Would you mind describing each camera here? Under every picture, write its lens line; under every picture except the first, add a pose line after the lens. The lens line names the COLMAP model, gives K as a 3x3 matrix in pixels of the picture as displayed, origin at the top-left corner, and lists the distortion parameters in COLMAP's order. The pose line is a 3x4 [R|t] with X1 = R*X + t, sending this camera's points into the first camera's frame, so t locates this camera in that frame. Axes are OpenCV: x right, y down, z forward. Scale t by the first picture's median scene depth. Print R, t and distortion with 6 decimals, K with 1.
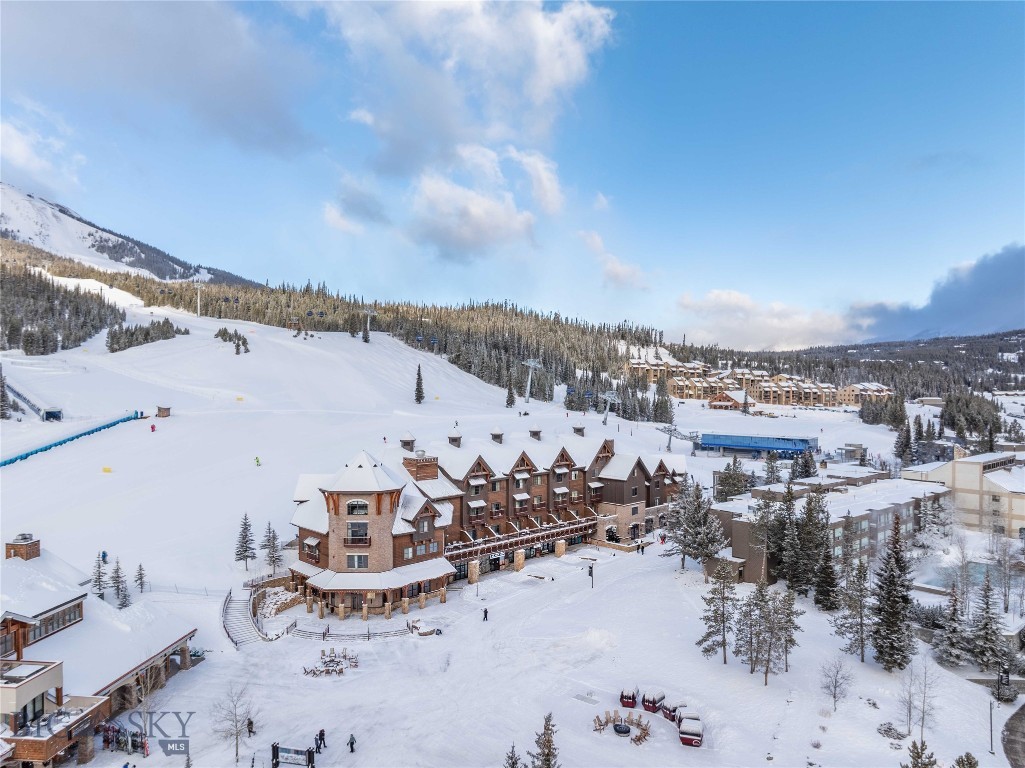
lens RADIAL K [[719.7, 0, 518.3], [0, 719.7, 380.8], [0, 0, 1]] dist [-0.027274, -0.019251]
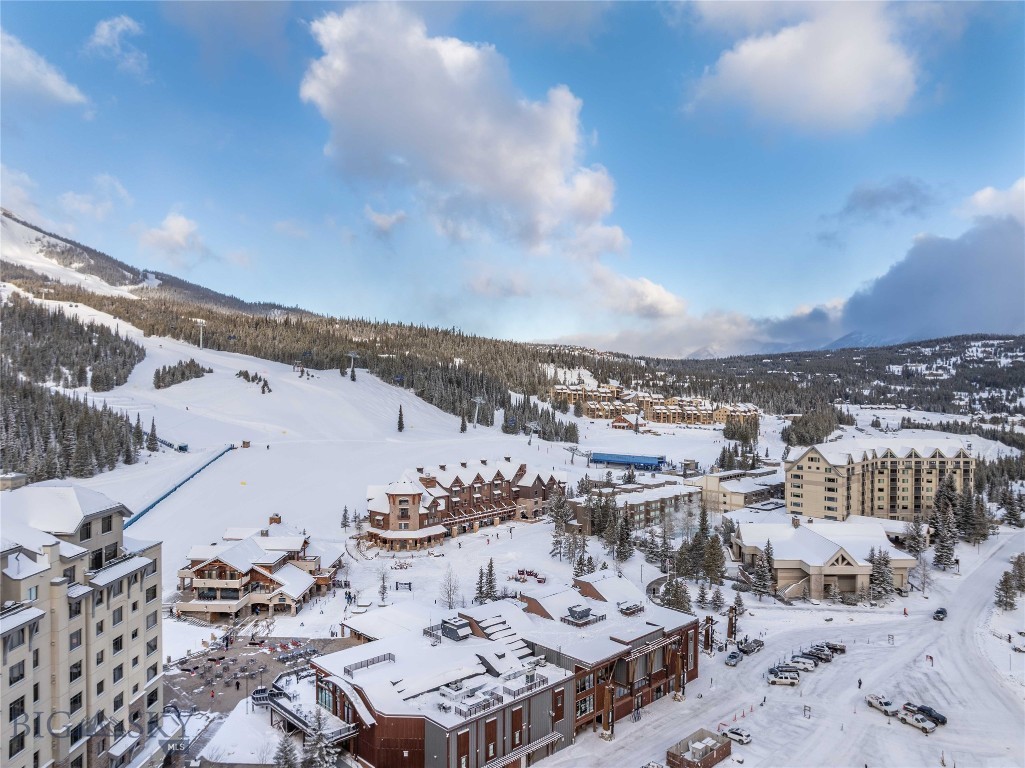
lens RADIAL K [[719.7, 0, 518.3], [0, 719.7, 380.8], [0, 0, 1]] dist [-0.027274, -0.019251]
pose [[0.996633, 0.003615, 0.081908, -0.031516], [-0.003779, 0.999991, 0.001843, -0.110056], [-0.081901, -0.002147, 0.996638, -0.678105]]
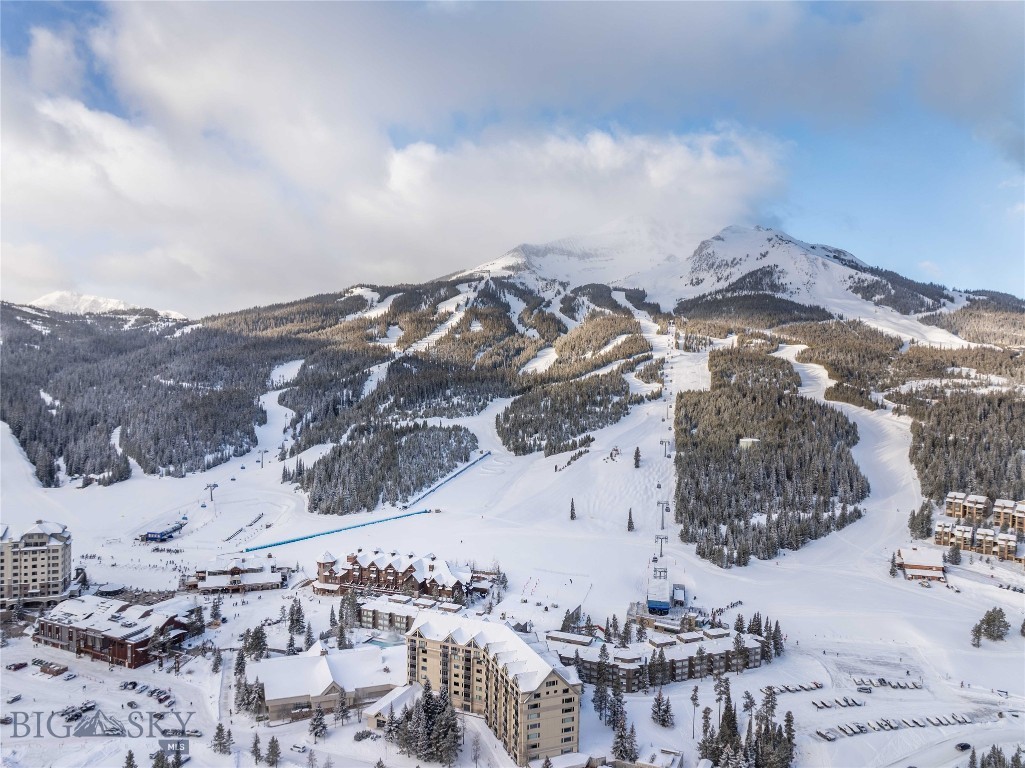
lens RADIAL K [[719.7, 0, 518.3], [0, 719.7, 380.8], [0, 0, 1]] dist [-0.027274, -0.019251]
pose [[0.451650, 0.021984, -0.891924, 2.050595], [-0.022117, 0.999665, 0.013440, -0.495634], [0.891921, 0.013657, 0.451985, 0.113239]]
